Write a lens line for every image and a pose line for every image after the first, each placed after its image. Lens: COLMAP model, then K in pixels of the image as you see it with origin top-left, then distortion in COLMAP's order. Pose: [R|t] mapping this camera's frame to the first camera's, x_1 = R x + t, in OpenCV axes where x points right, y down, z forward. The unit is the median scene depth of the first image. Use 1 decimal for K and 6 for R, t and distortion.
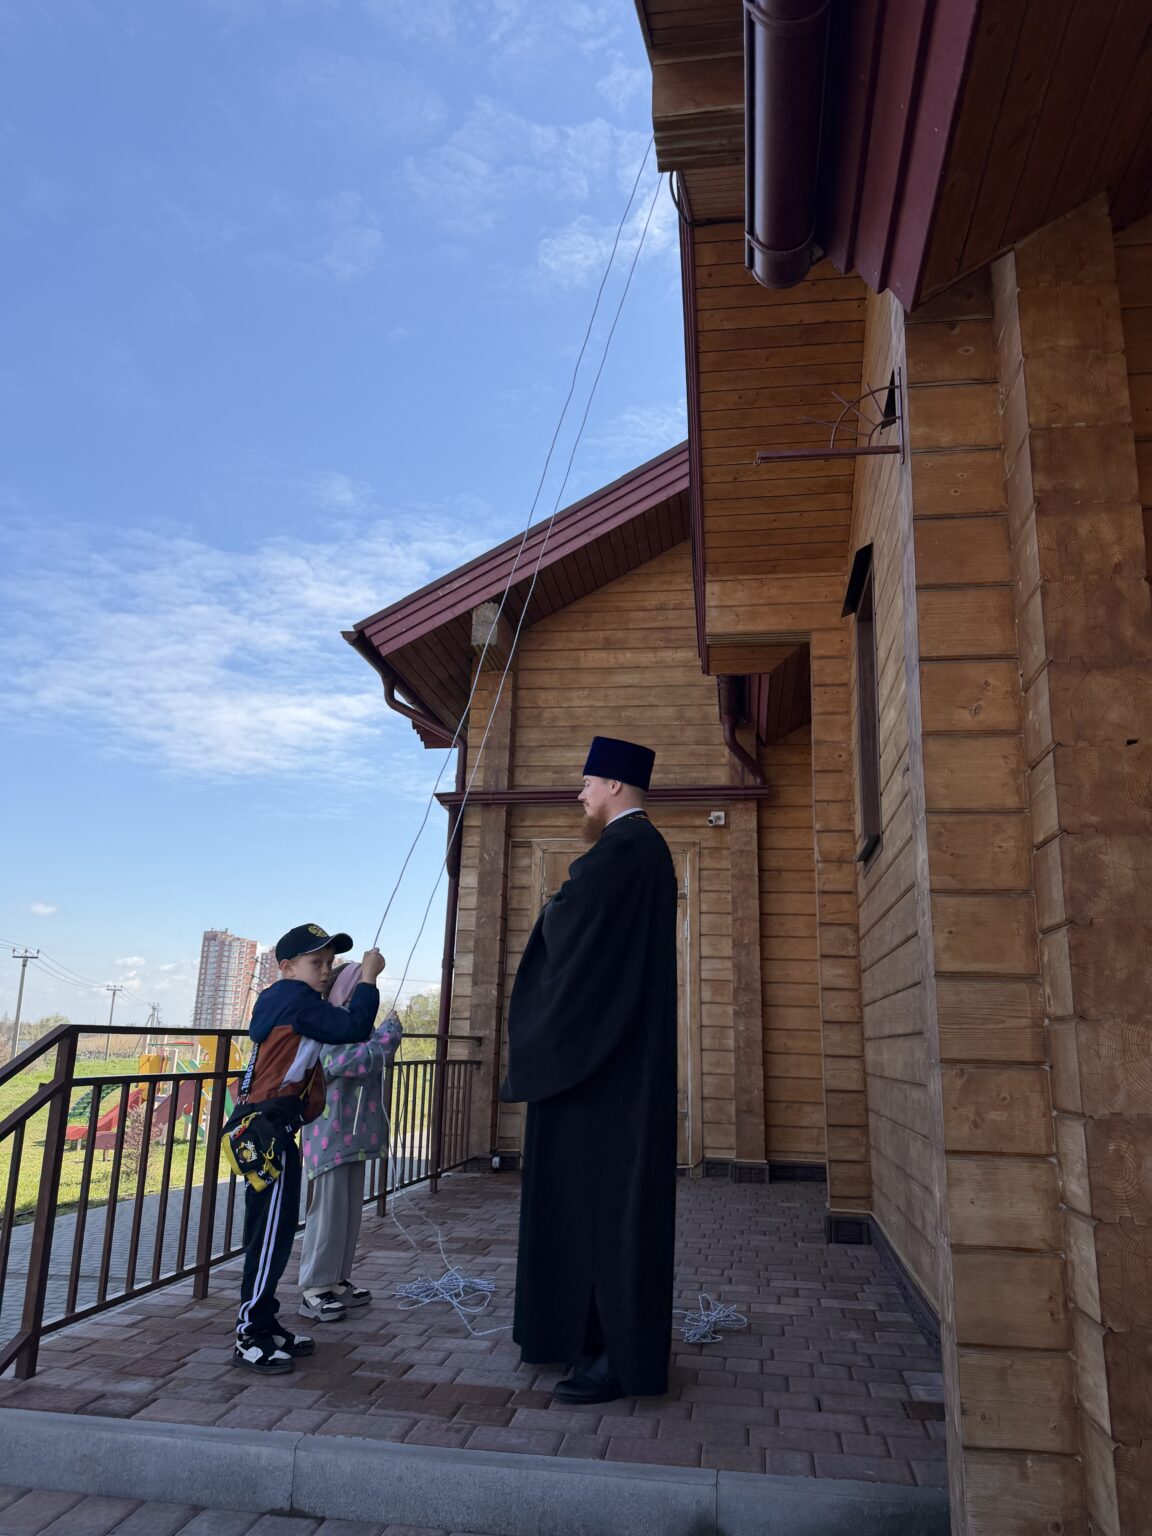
lens RADIAL K [[1074.8, 0, 571.6], [0, 1074.8, 754.9], [0, 0, 1]] dist [0.063760, -0.071744]
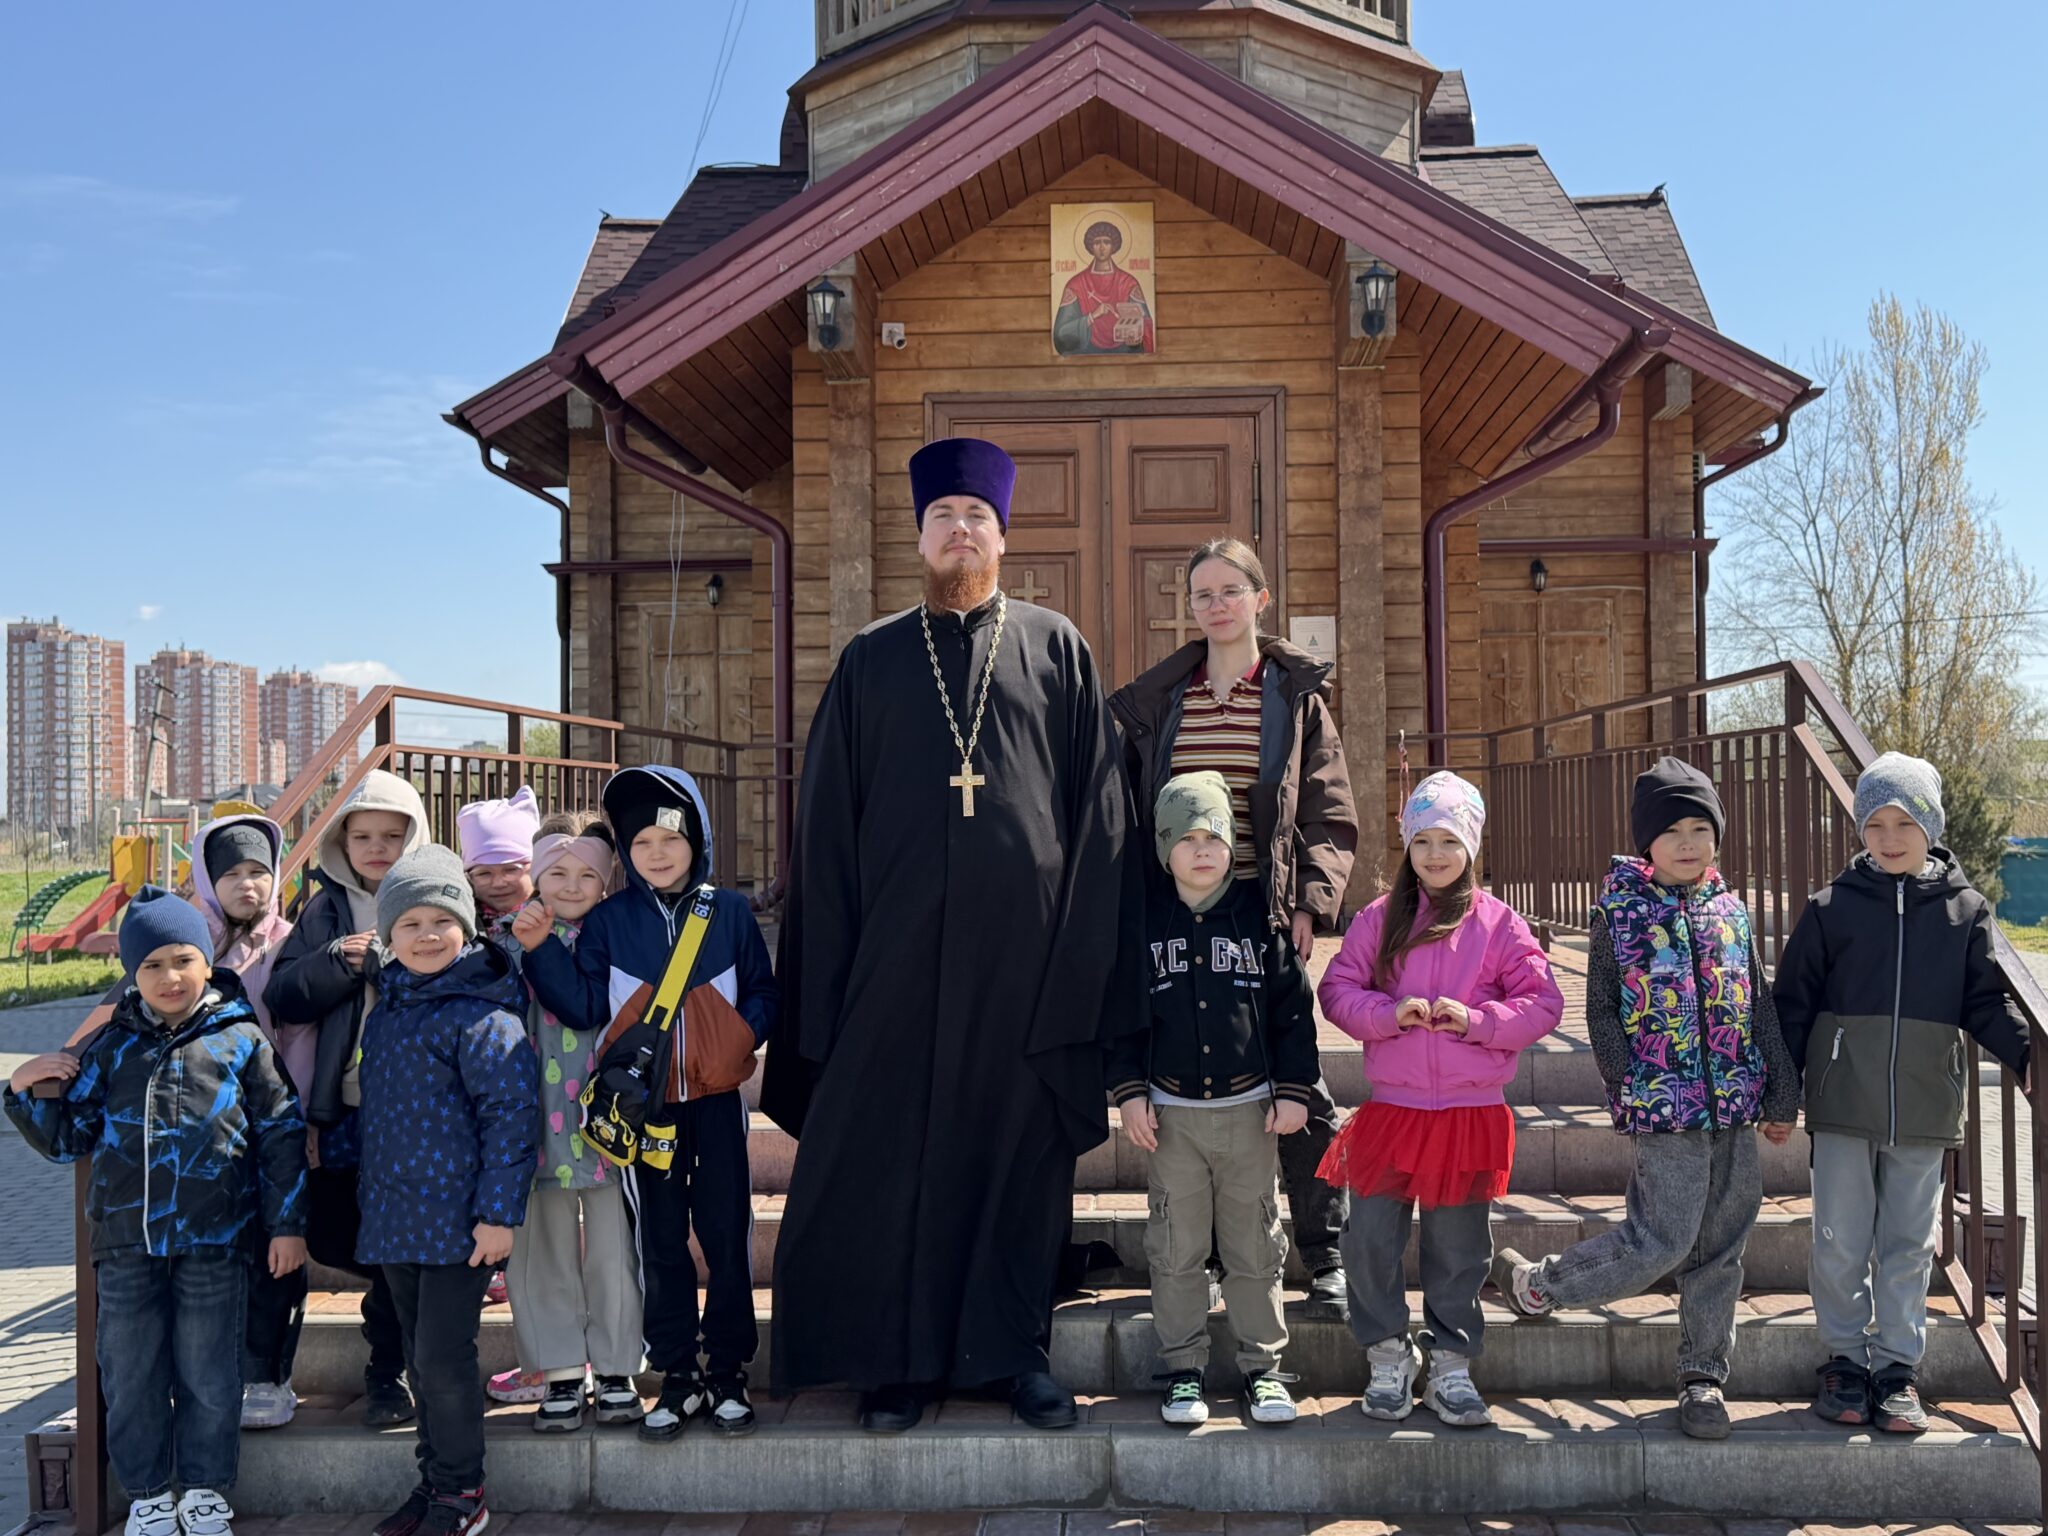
lens RADIAL K [[2198.8, 0, 1029.8], [0, 2198.8, 798.5], [0, 0, 1]] dist [0.086655, 0.000000]
pose [[0.993552, -0.036776, 0.107248, 0.195654], [0.008896, 0.968301, 0.249626, -0.499421], [-0.113029, -0.247062, 0.962385, -2.172906]]
